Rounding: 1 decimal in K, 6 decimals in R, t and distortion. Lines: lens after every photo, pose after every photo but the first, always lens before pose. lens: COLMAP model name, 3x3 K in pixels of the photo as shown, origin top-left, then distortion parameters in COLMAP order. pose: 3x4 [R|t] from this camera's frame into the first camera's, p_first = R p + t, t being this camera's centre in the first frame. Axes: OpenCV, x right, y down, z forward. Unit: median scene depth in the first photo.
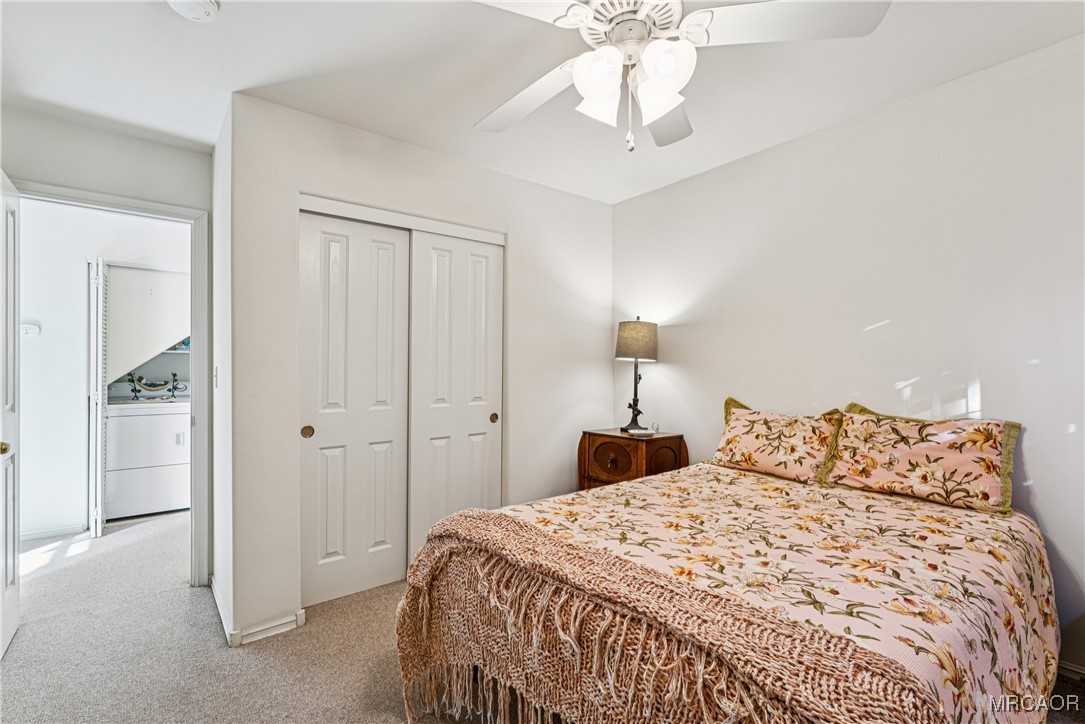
lens RADIAL K [[496.7, 0, 546.7], [0, 496.7, 363.0], [0, 0, 1]] dist [-0.011451, 0.001311]
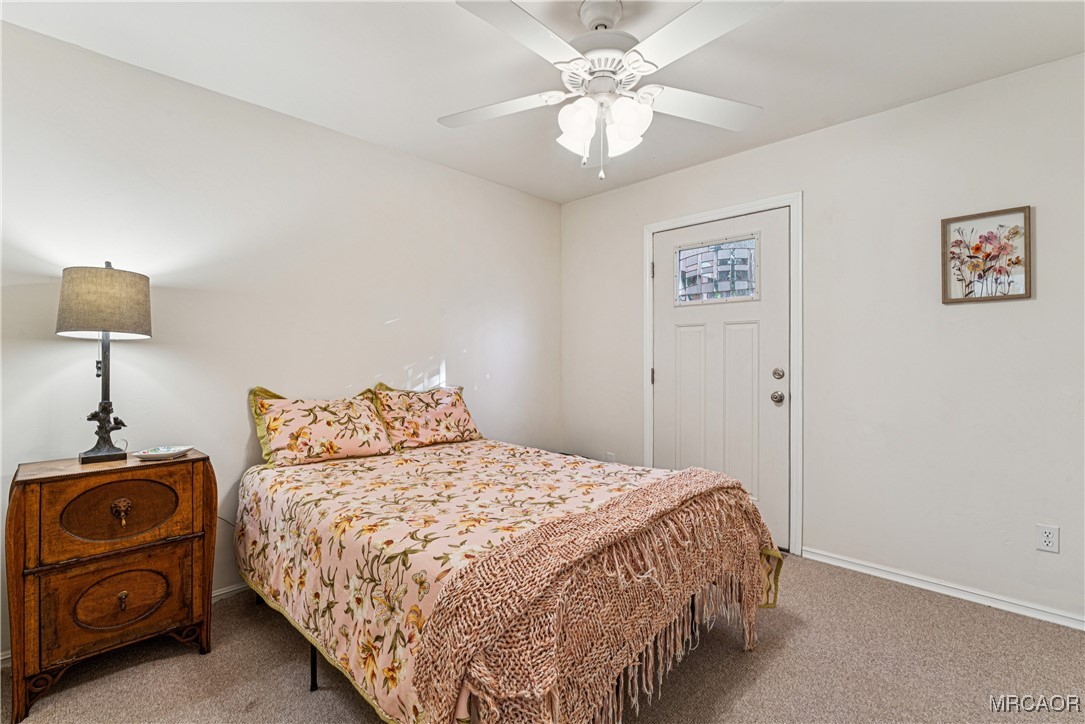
lens RADIAL K [[496.7, 0, 538.8], [0, 496.7, 362.3], [0, 0, 1]] dist [-0.011451, 0.001311]
pose [[-0.132995, -0.005595, 0.991101, -0.658807], [-0.013022, 0.999908, 0.003898, 0.022824], [-0.991031, -0.012388, -0.133056, 0.819758]]
